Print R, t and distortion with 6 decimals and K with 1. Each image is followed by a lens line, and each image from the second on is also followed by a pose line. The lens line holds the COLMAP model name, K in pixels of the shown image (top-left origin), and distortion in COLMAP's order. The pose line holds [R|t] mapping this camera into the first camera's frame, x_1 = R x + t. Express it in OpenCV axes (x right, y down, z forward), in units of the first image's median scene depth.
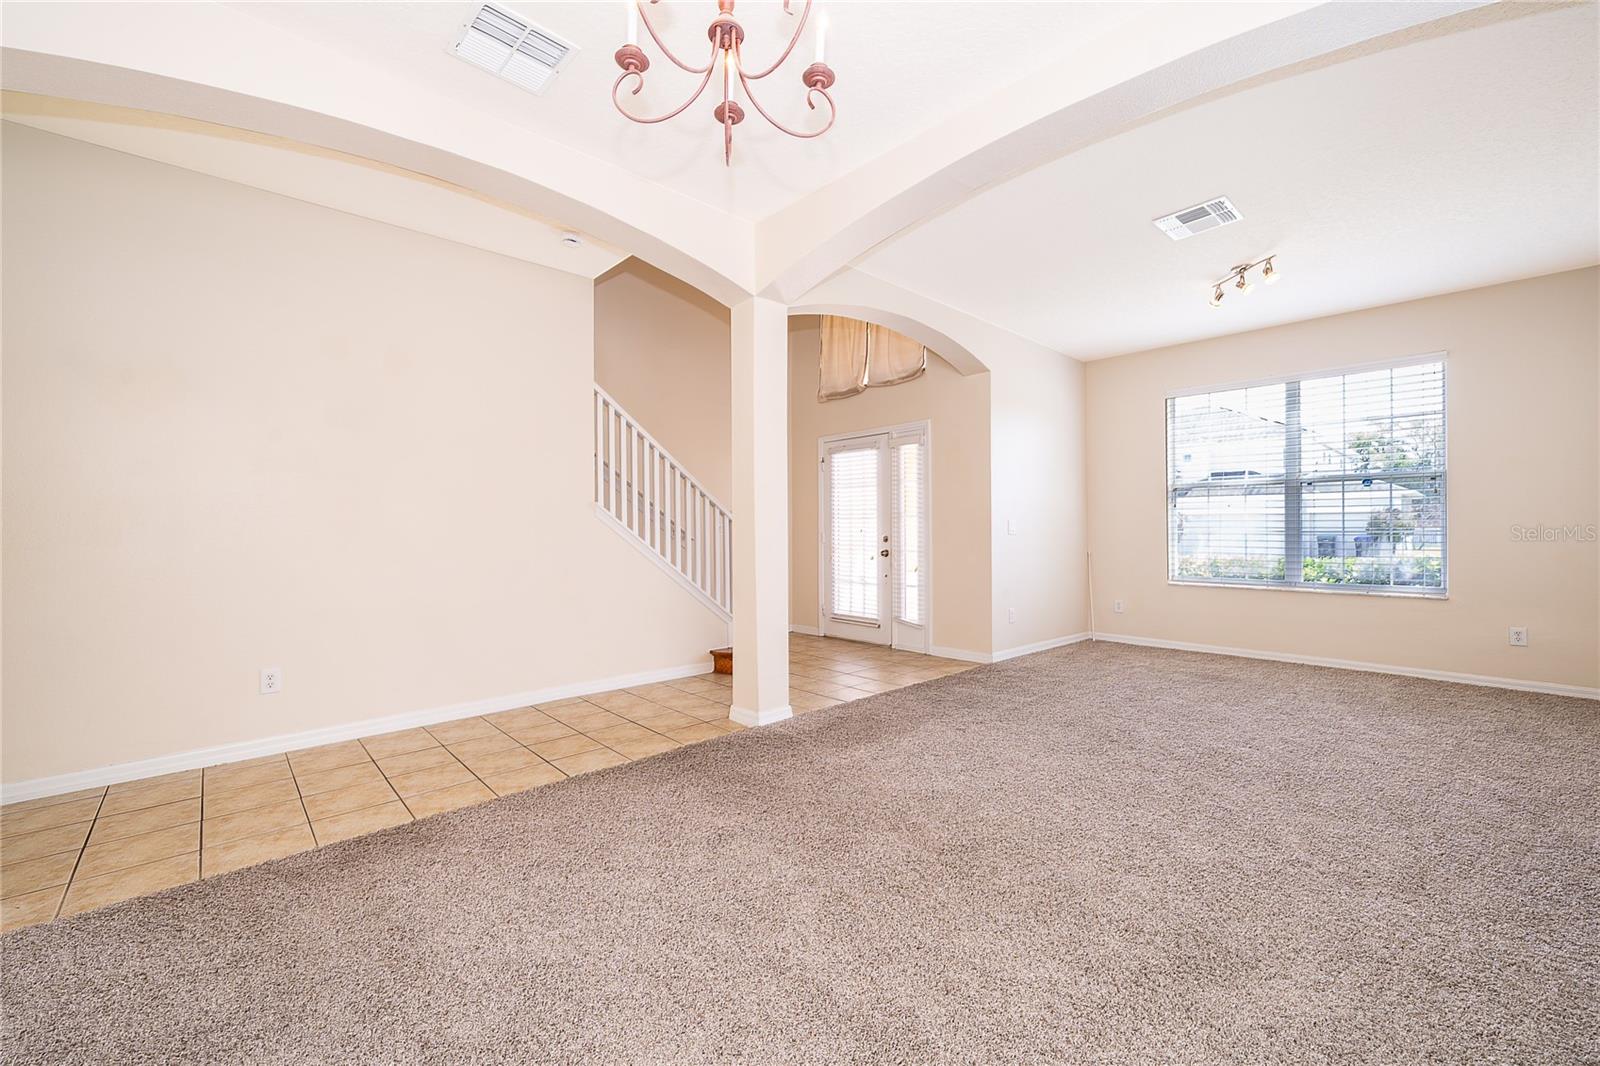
lens RADIAL K [[640.4, 0, 801.9], [0, 640.4, 522.4], [0, 0, 1]] dist [-0.002477, -0.000081]
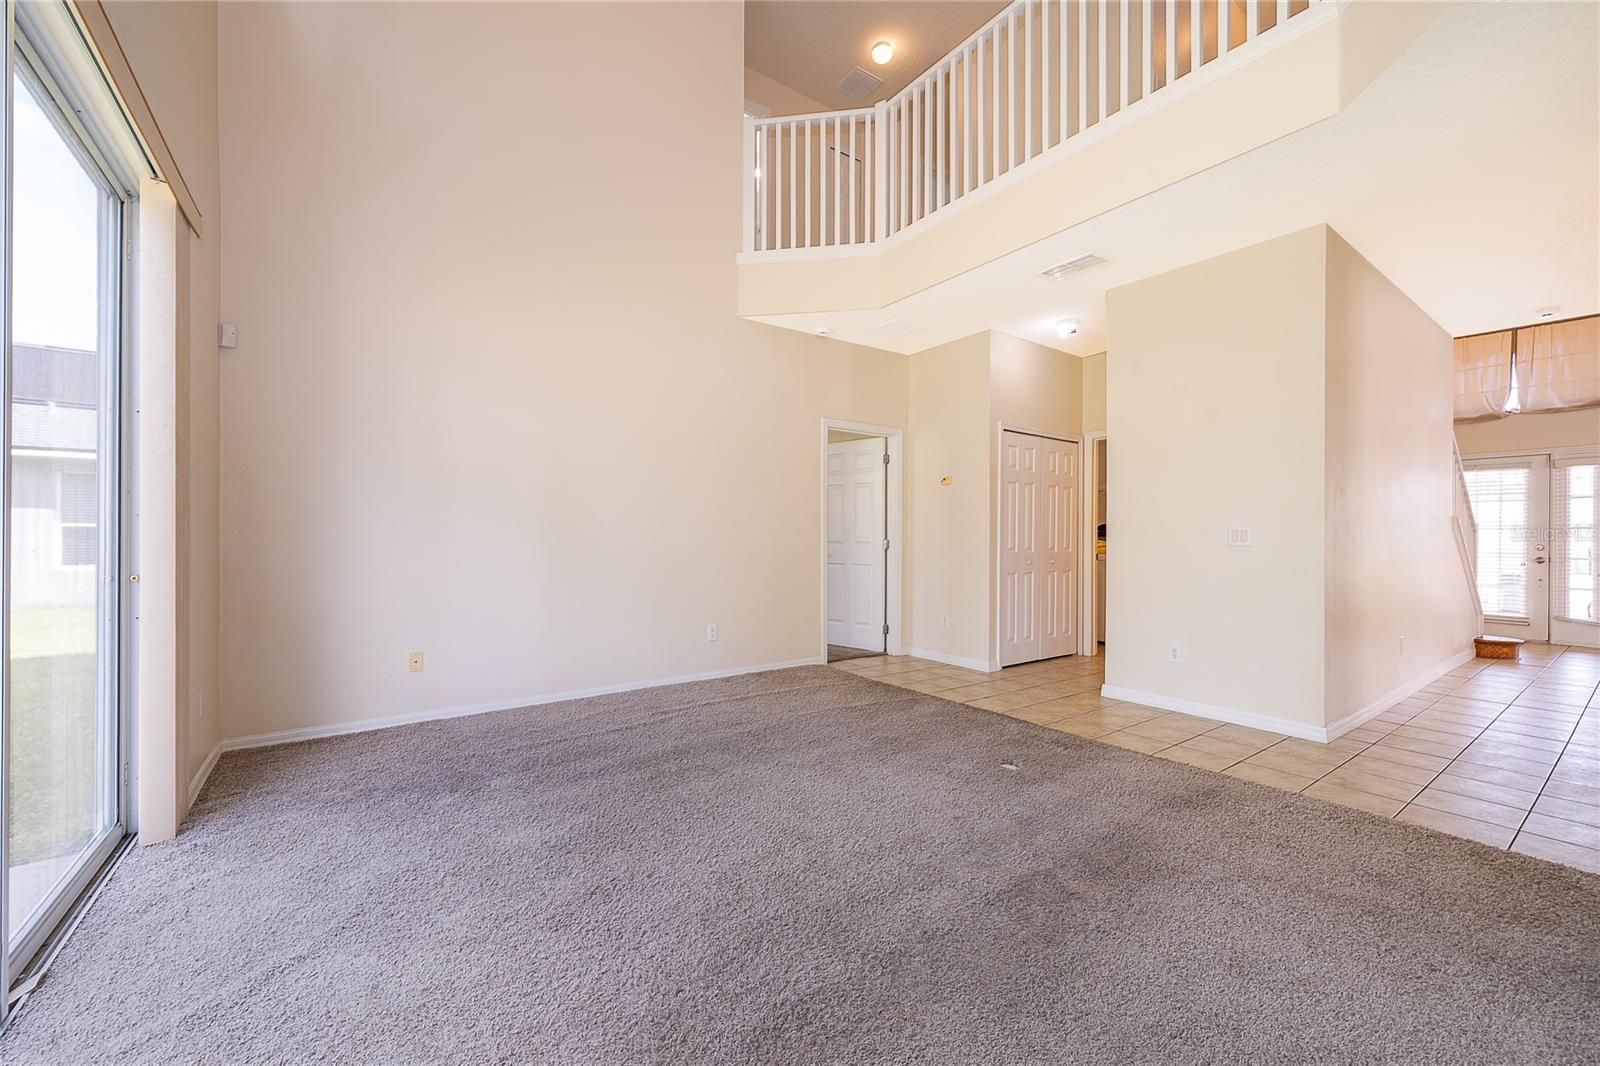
lens RADIAL K [[640.4, 0, 797.0], [0, 640.4, 537.6], [0, 0, 1]] dist [-0.002477, -0.000081]
pose [[0.992454, 0.003367, -0.122571, -1.077527], [-0.000972, 0.999807, 0.019599, -0.013519], [0.122613, -0.019332, 0.992266, -0.298042]]
